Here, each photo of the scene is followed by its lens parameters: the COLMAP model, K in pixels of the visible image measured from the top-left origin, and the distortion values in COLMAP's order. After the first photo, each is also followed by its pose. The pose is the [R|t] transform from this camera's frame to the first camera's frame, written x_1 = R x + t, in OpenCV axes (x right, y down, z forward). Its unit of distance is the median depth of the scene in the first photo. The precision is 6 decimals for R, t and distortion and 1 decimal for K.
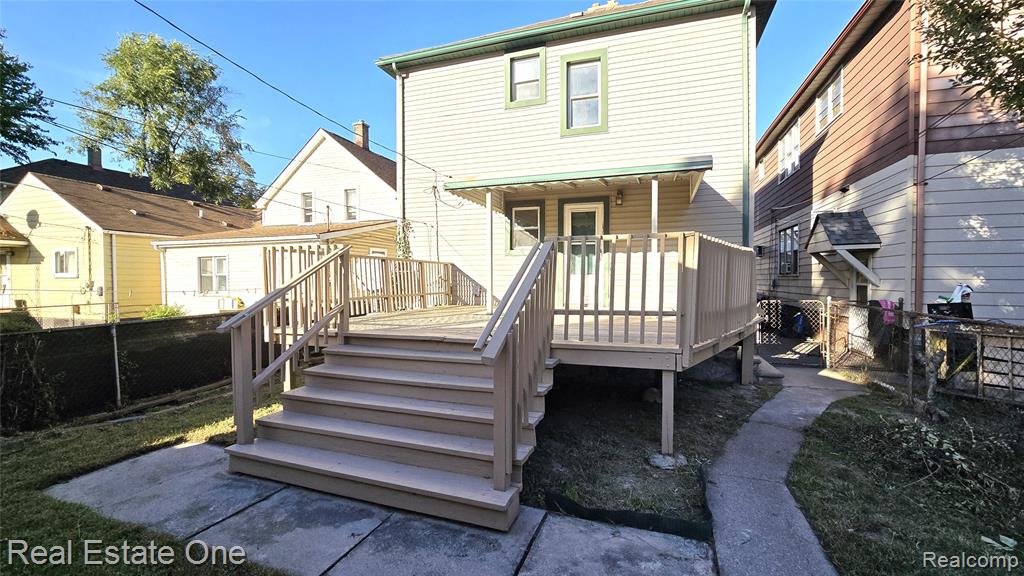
lens RADIAL K [[425.0, 0, 507.1], [0, 425.0, 291.7], [0, 0, 1]] dist [0.000245, 0.000943]
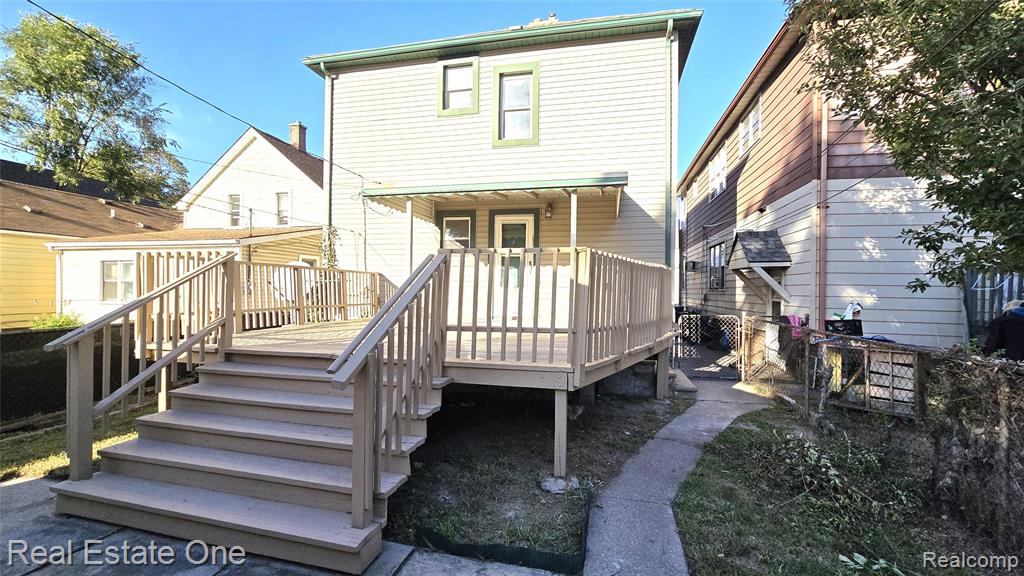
lens RADIAL K [[425.0, 0, 510.6], [0, 425.0, 291.5], [0, 0, 1]] dist [0.000245, 0.000943]
pose [[0.994902, 0.013393, 0.099950, 0.099292], [-0.011028, 0.999647, -0.024184, -0.007681], [-0.100238, 0.022958, 0.994699, 0.027193]]
